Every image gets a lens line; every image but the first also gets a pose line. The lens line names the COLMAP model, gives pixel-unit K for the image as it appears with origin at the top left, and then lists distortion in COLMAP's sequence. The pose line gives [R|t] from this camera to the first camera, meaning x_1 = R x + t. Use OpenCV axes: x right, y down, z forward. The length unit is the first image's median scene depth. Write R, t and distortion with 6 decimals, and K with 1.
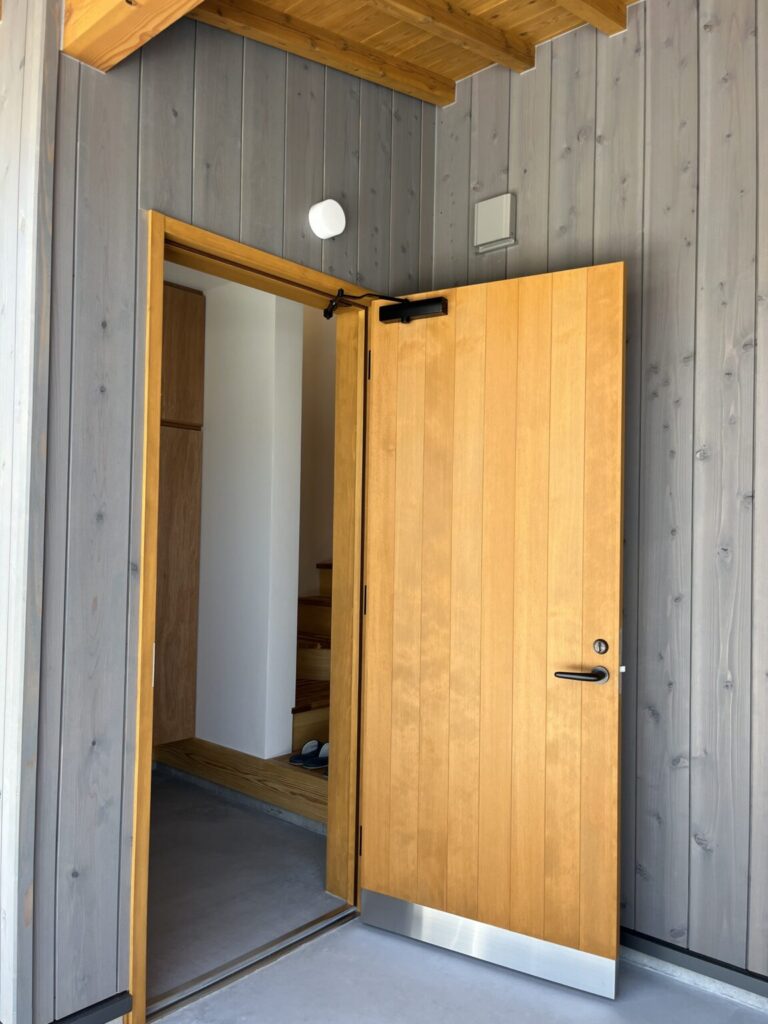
lens RADIAL K [[783.3, 0, 375.8], [0, 783.3, 520.1], [0, 0, 1]] dist [0.058690, -0.089516]
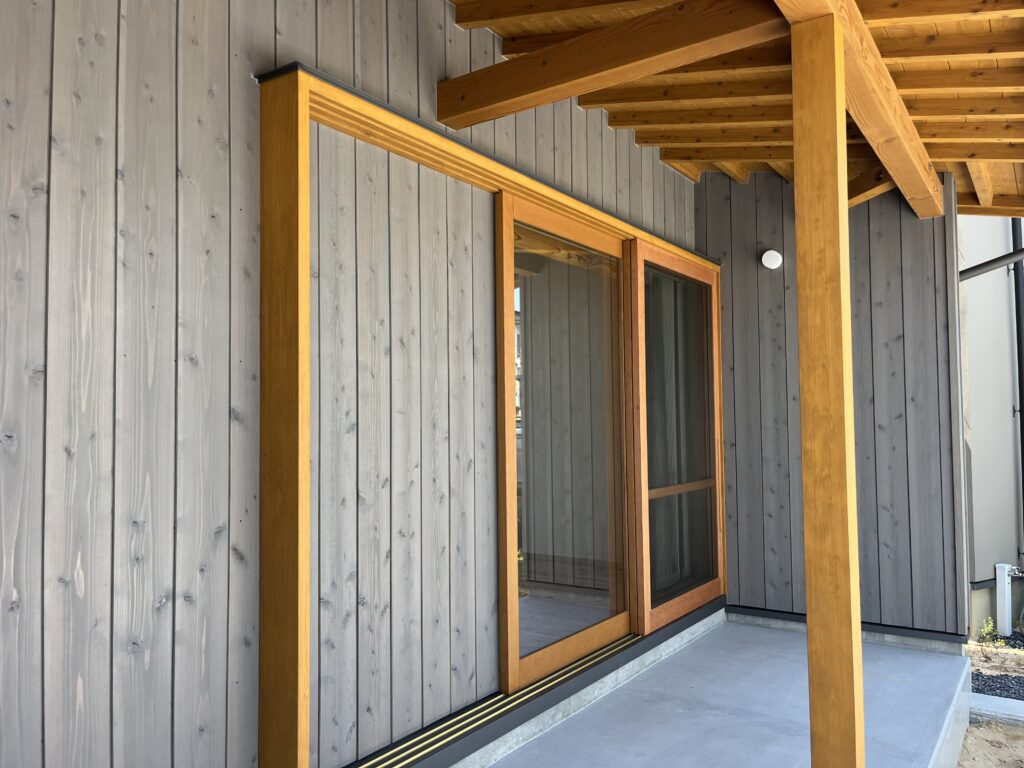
lens RADIAL K [[783.3, 0, 510.0], [0, 783.3, 395.1], [0, 0, 1]] dist [0.058690, -0.089516]
pose [[-0.128254, 0.017609, 0.991585, -0.408694], [-0.013960, 0.999711, -0.019559, 0.004176], [-0.991643, -0.016351, -0.127971, 0.604843]]
